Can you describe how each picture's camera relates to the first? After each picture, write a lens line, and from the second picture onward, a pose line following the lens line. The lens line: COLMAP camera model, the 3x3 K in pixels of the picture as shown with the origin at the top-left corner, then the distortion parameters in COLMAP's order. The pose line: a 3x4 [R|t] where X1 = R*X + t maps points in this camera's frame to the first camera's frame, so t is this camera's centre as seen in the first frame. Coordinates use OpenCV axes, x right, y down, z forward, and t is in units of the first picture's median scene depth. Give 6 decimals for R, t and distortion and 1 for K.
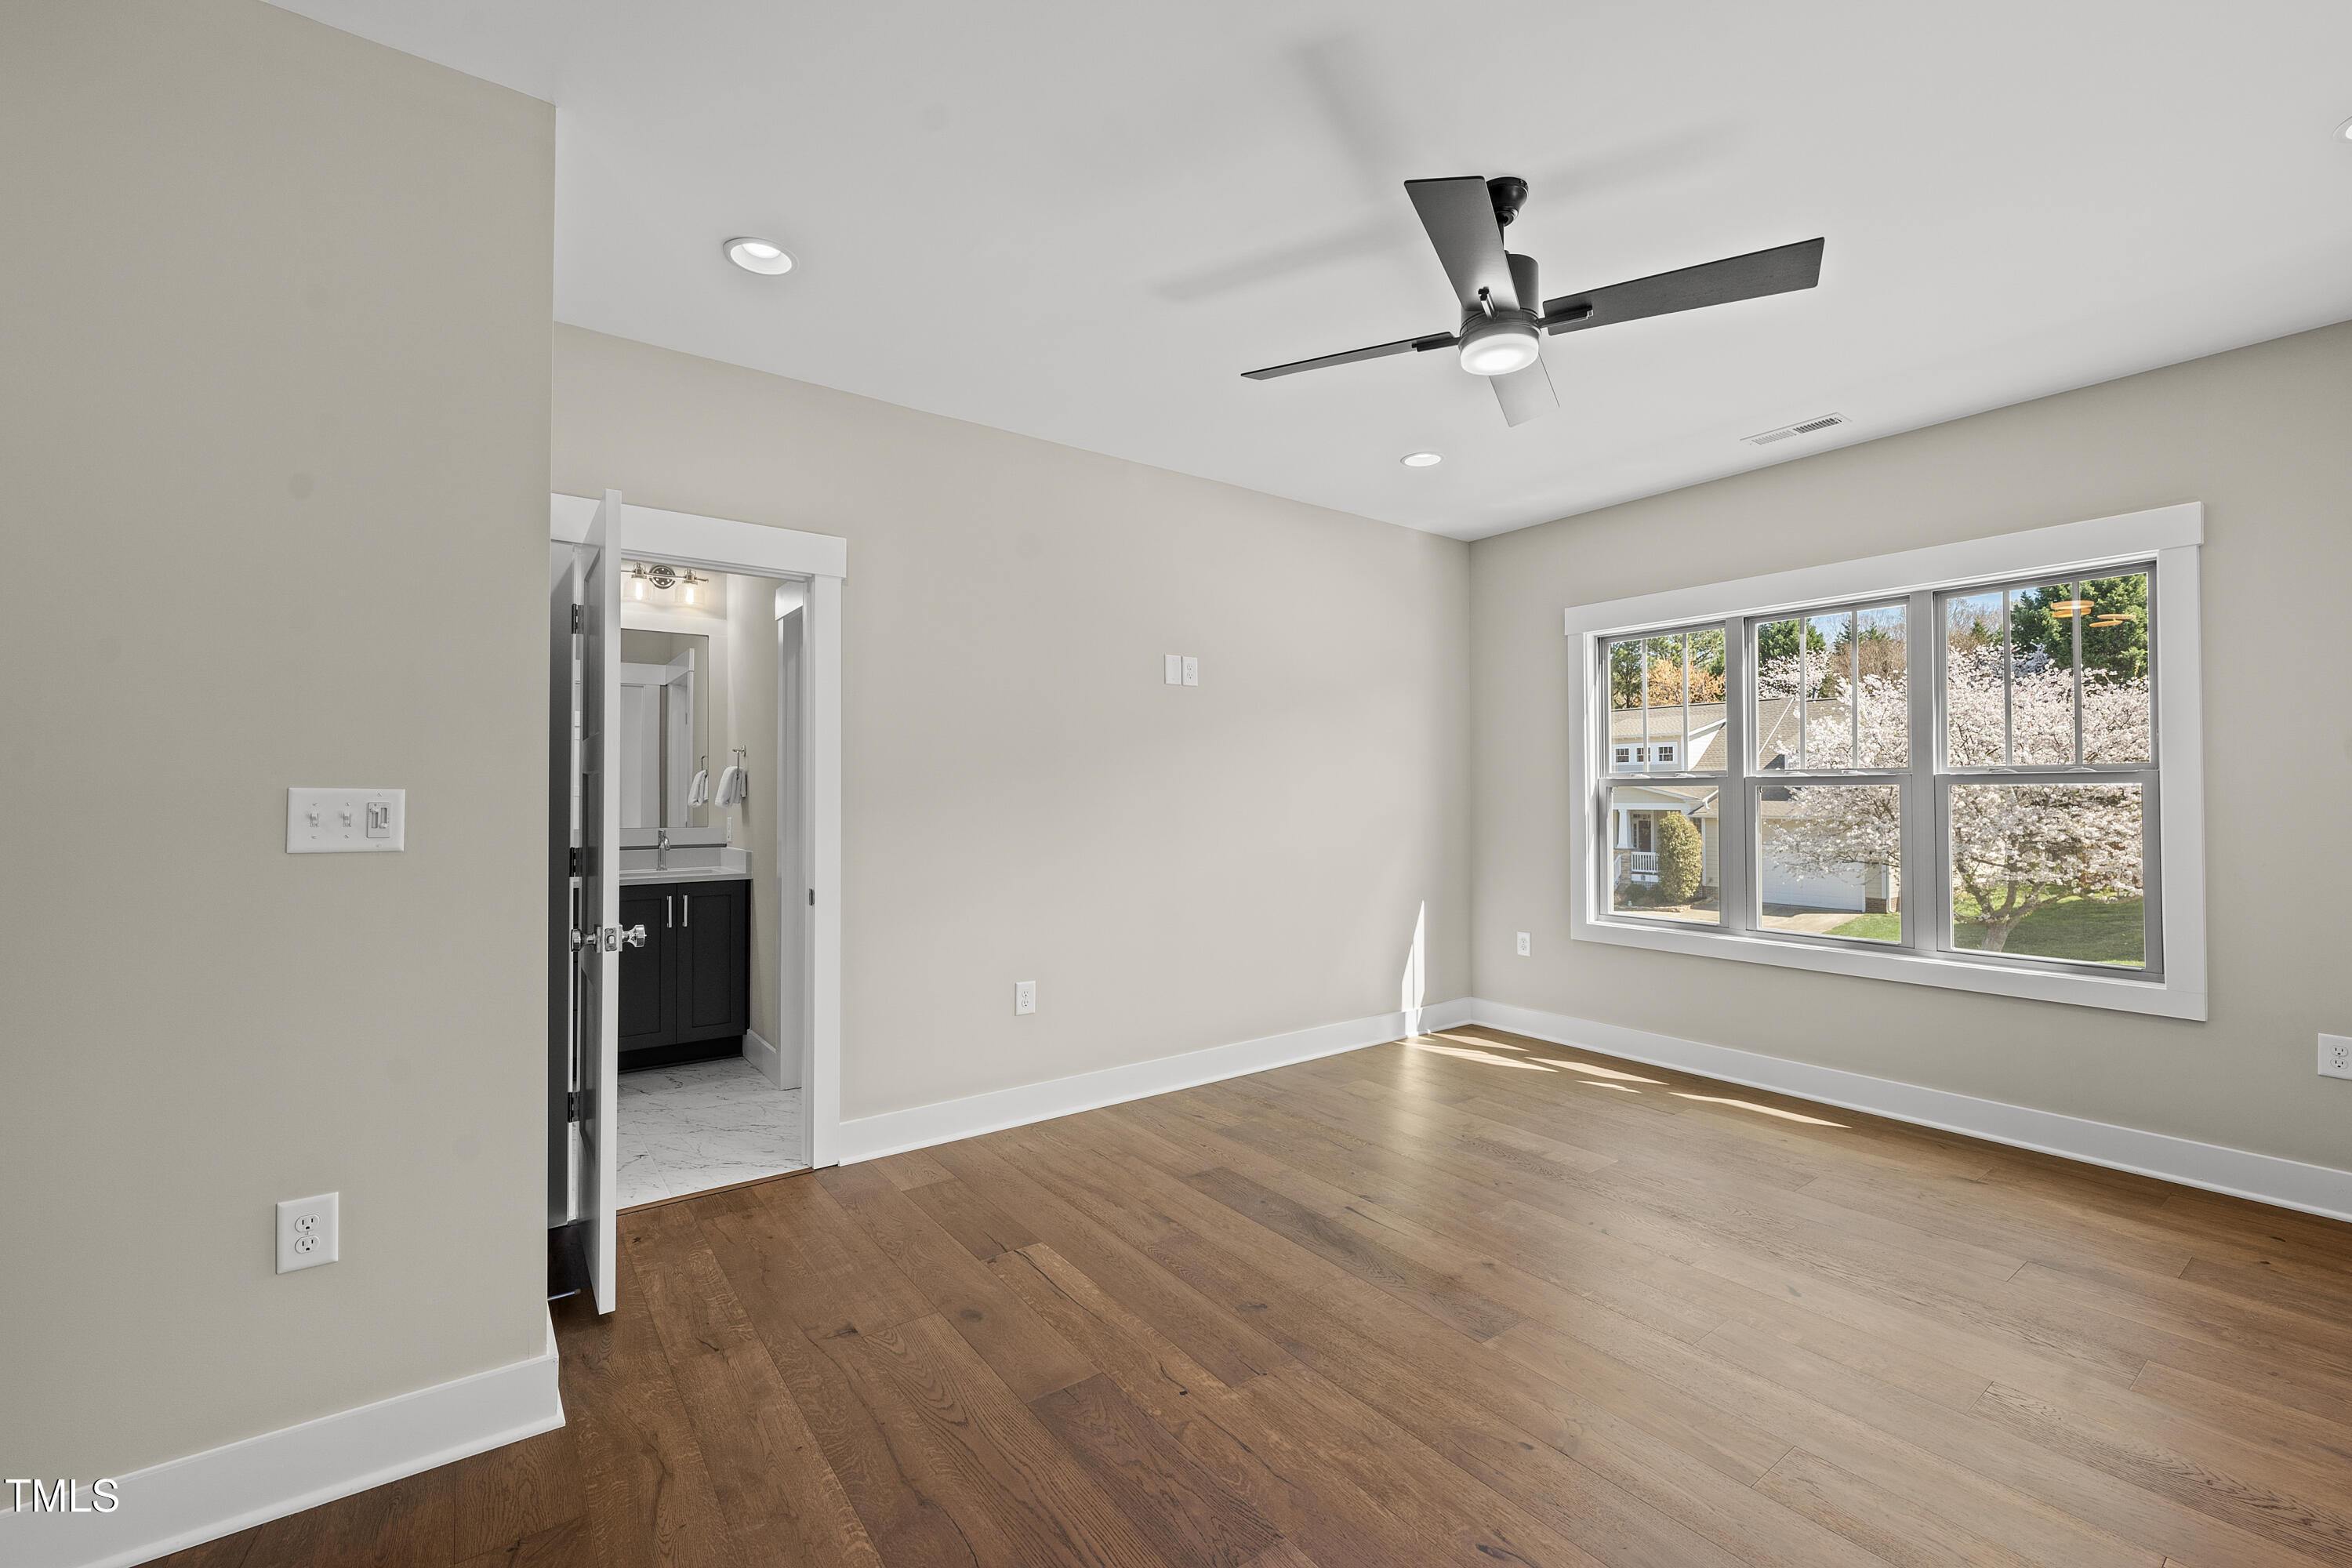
lens RADIAL K [[967.9, 0, 1180.6], [0, 967.9, 780.2], [0, 0, 1]] dist [0.000077, -0.000094]
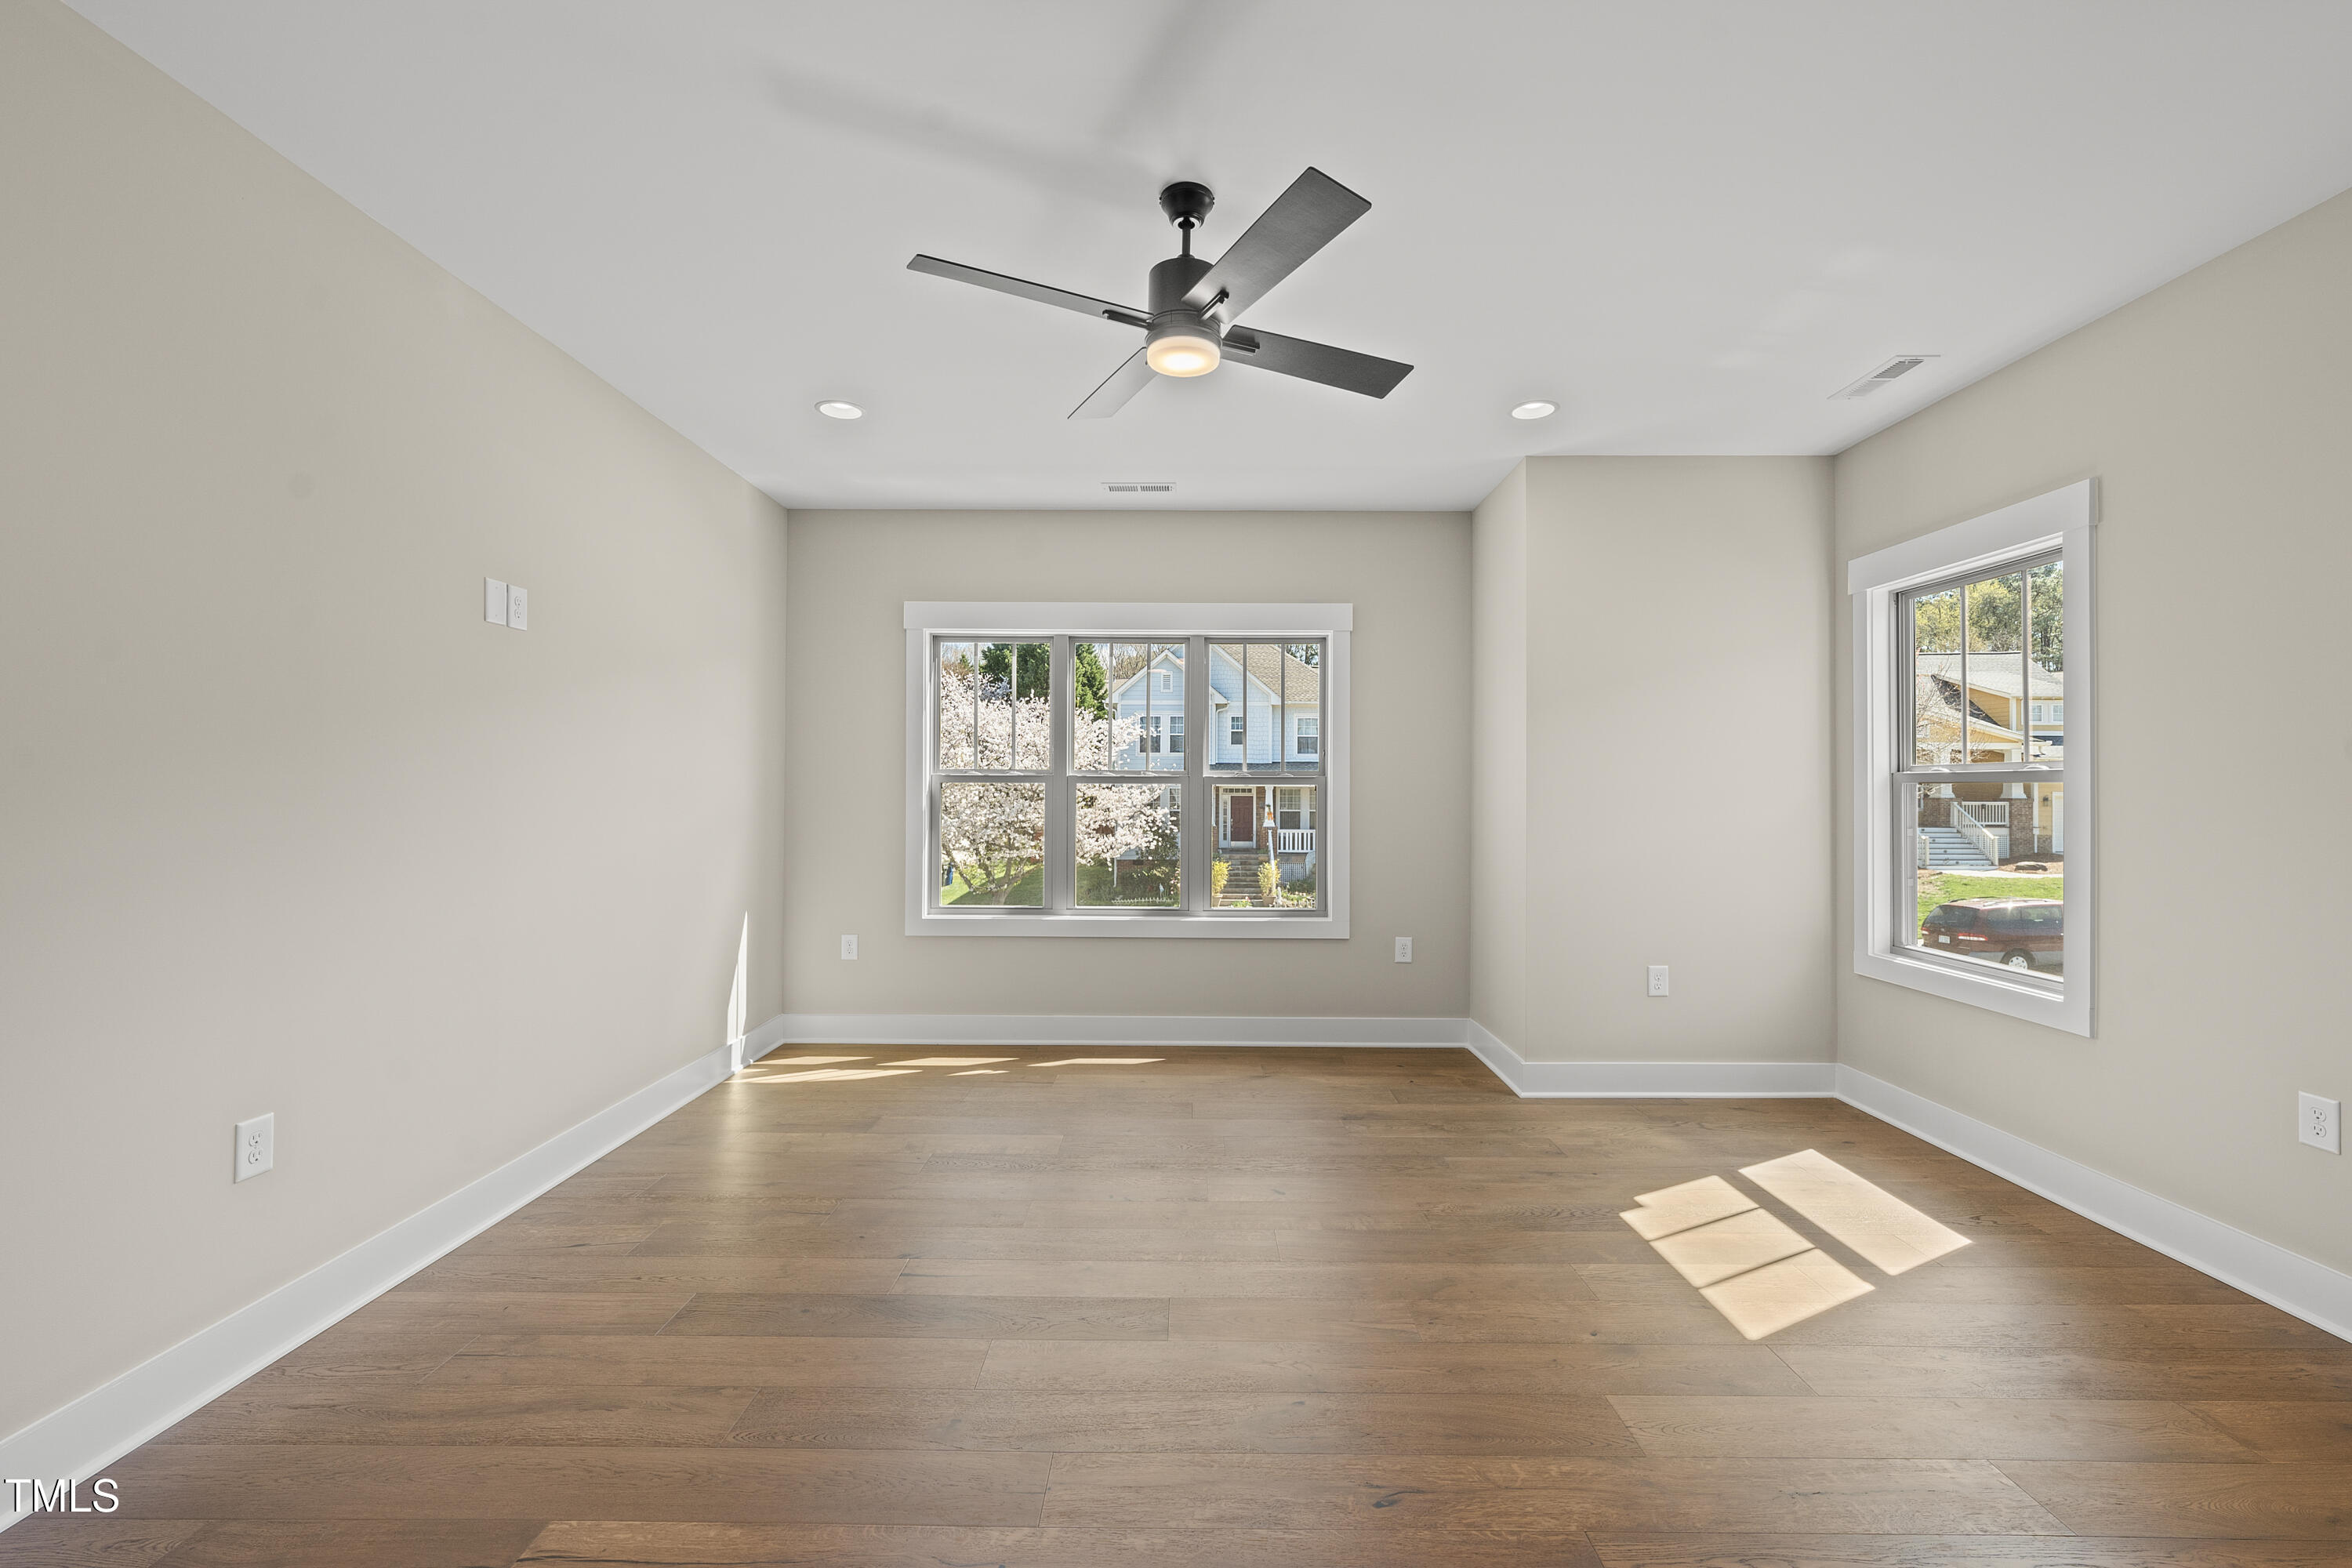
lens RADIAL K [[967.9, 0, 1184.1], [0, 967.9, 783.9], [0, 0, 1]] dist [0.000077, -0.000094]
pose [[0.601311, 0.010738, 0.798943, -0.278858], [-0.018216, 0.999834, 0.000273, 0.003901], [-0.798807, -0.014718, 0.601407, 0.227069]]
